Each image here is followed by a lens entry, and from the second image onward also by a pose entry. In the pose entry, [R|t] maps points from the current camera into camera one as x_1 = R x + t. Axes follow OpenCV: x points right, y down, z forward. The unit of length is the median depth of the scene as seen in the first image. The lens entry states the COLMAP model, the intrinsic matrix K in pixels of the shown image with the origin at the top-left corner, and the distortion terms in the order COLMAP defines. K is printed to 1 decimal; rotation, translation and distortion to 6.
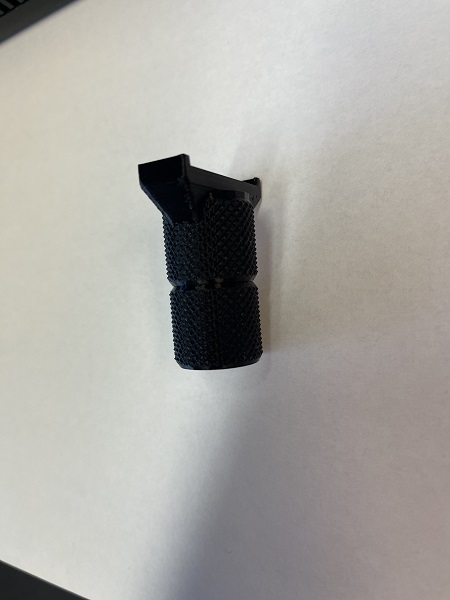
lens RADIAL K [[476.3, 0, 225.0], [0, 476.3, 300.0], [0, 0, 1]] dist [0.033266, -0.081744]
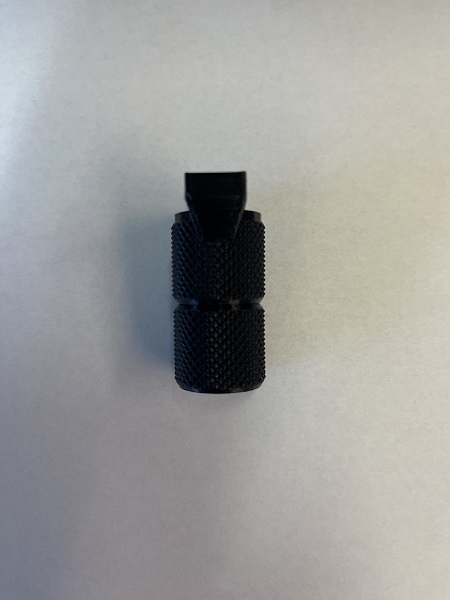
lens RADIAL K [[476.3, 0, 225.0], [0, 476.3, 300.0], [0, 0, 1]] dist [0.033266, -0.081744]
pose [[0.874620, 0.040957, 0.483076, -0.492926], [-0.028934, 0.999059, -0.032319, -0.011579], [-0.483945, 0.014290, 0.874982, 0.146991]]
